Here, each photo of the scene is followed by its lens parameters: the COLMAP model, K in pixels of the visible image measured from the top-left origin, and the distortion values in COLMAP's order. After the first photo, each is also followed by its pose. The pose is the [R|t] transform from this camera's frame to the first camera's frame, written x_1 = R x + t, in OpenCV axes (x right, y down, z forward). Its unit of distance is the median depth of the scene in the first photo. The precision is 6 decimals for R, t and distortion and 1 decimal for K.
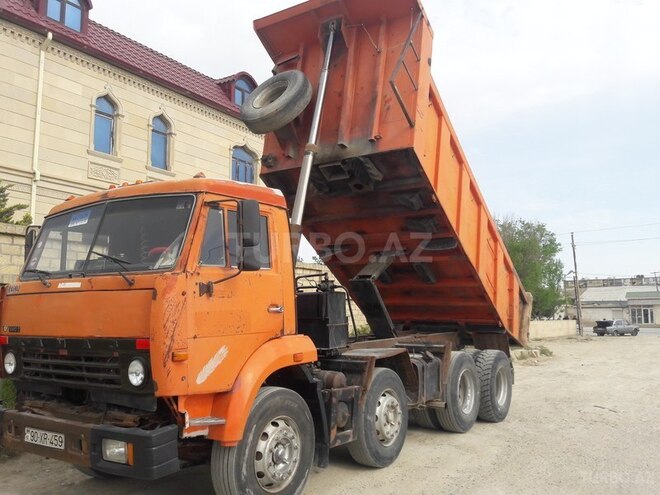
lens RADIAL K [[585.7, 0, 330.0], [0, 585.7, 247.5], [0, 0, 1]] dist [0.159926, -0.381930]
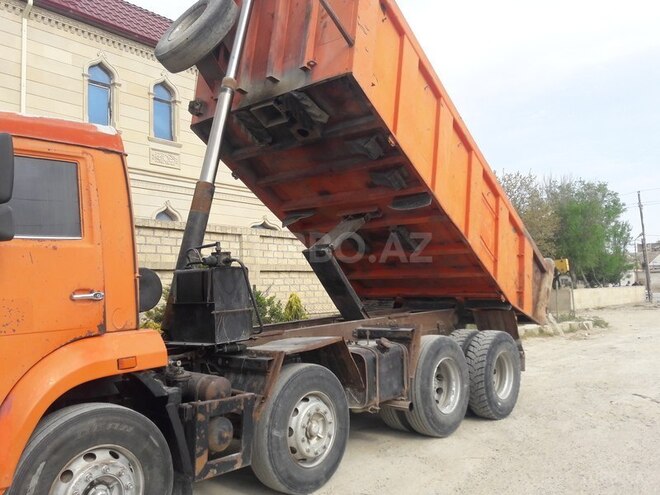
lens RADIAL K [[583.9, 0, 326.6], [0, 583.9, 250.6], [0, 0, 1]] dist [0.120023, -0.245466]
pose [[0.993180, -0.032837, -0.111872, 0.161765], [0.038512, 0.998059, 0.048946, 0.017220], [0.110047, -0.052921, 0.992517, 0.205072]]
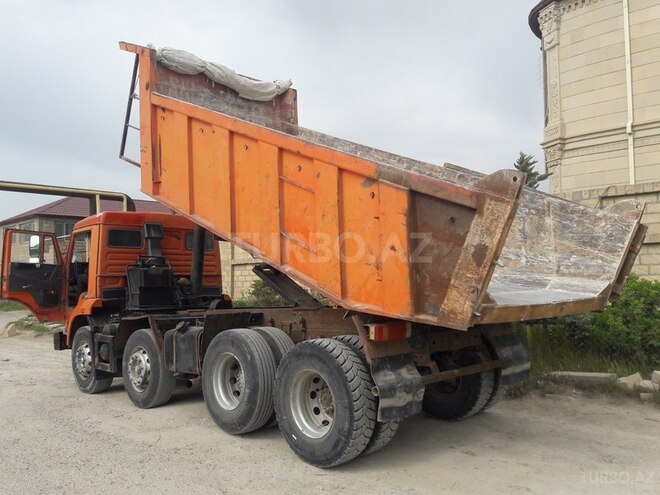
lens RADIAL K [[564.8, 0, 333.4], [0, 564.8, 248.1], [0, 0, 1]] dist [0.164925, -0.379903]
pose [[-0.170858, -0.050010, -0.984026, 0.927554], [0.135082, 0.988092, -0.073671, 0.140093], [0.975992, -0.145511, -0.162068, 1.247493]]
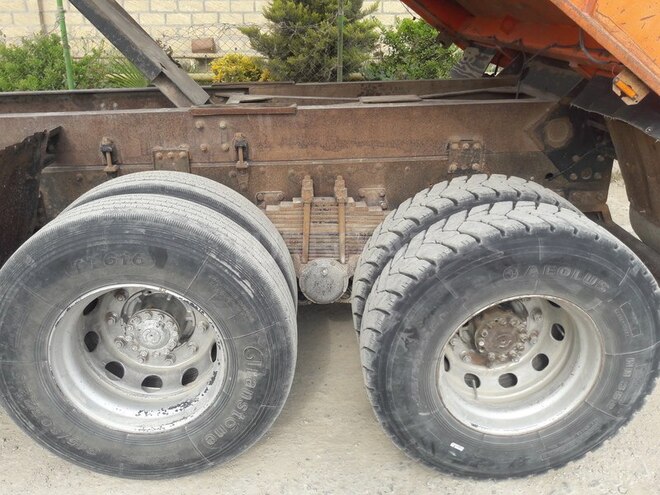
lens RADIAL K [[583.9, 0, 326.6], [0, 583.9, 250.6], [0, 0, 1]] dist [0.120023, -0.245466]
pose [[0.622601, 0.303466, -0.721302, 0.435935], [0.084851, 0.890131, 0.447735, 0.092187], [0.777925, -0.339964, 0.528448, 0.921300]]
